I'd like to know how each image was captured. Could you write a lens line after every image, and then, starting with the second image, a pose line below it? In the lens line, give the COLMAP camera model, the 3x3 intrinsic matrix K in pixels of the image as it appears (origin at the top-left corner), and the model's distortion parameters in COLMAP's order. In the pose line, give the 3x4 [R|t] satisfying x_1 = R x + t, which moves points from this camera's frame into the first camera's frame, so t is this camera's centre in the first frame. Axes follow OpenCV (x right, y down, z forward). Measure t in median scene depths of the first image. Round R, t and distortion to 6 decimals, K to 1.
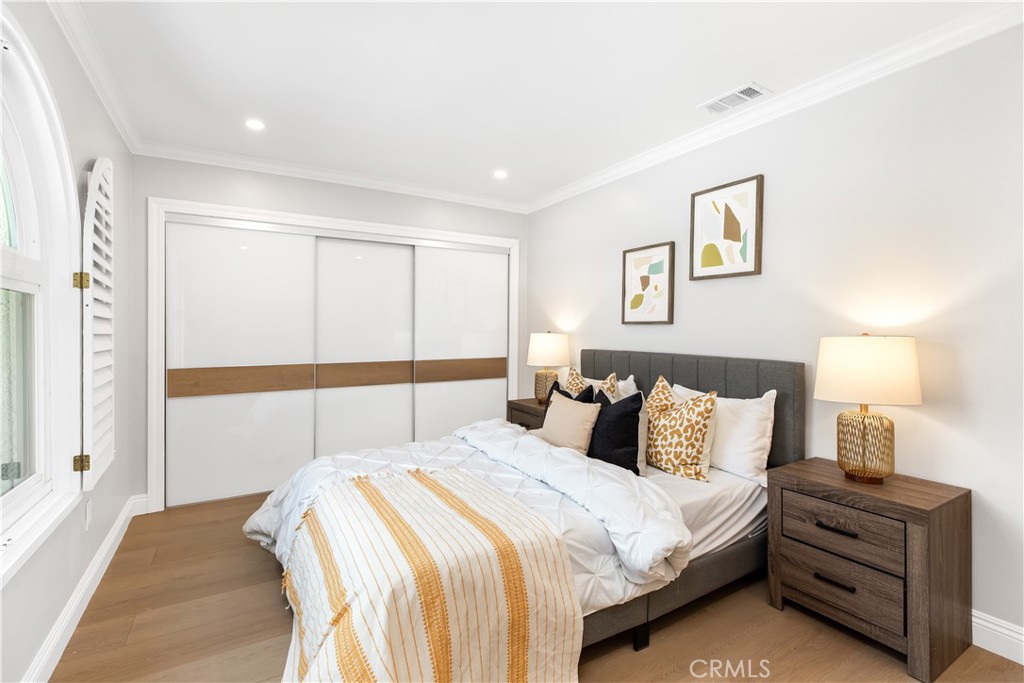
lens RADIAL K [[456.3, 0, 510.4], [0, 456.3, 336.3], [0, 0, 1]] dist [0.001356, 0.000045]
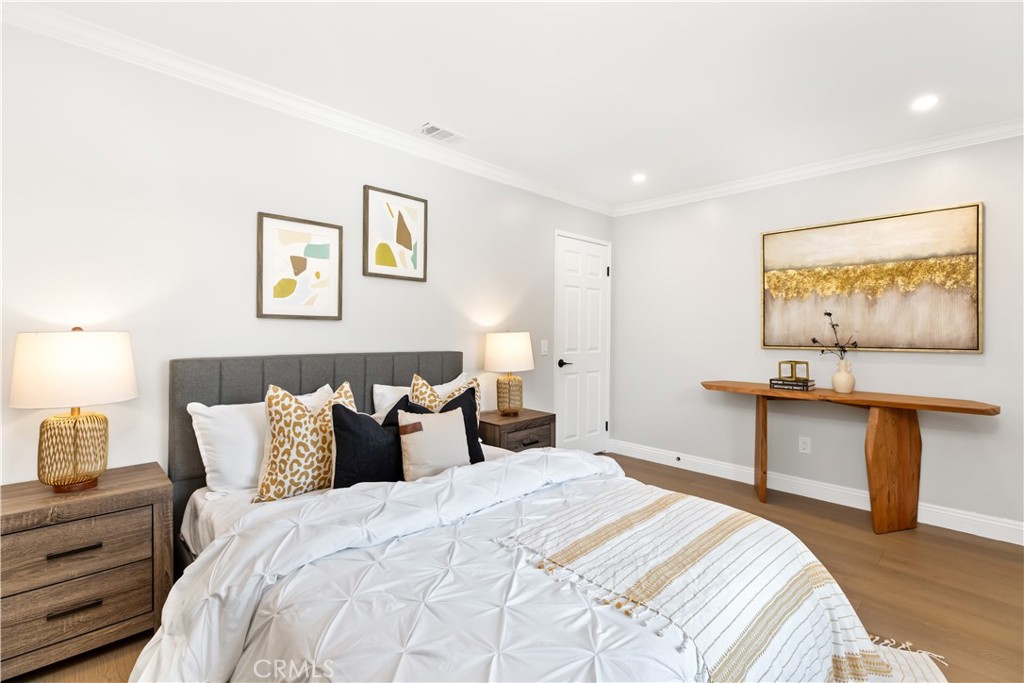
lens RADIAL K [[456.3, 0, 508.2], [0, 456.3, 340.4], [0, 0, 1]] dist [0.001356, 0.000045]
pose [[-0.213432, -0.031716, 0.976443, -0.644784], [-0.001549, 0.999483, 0.032126, -0.018661], [-0.976957, 0.005345, -0.213371, 0.971789]]
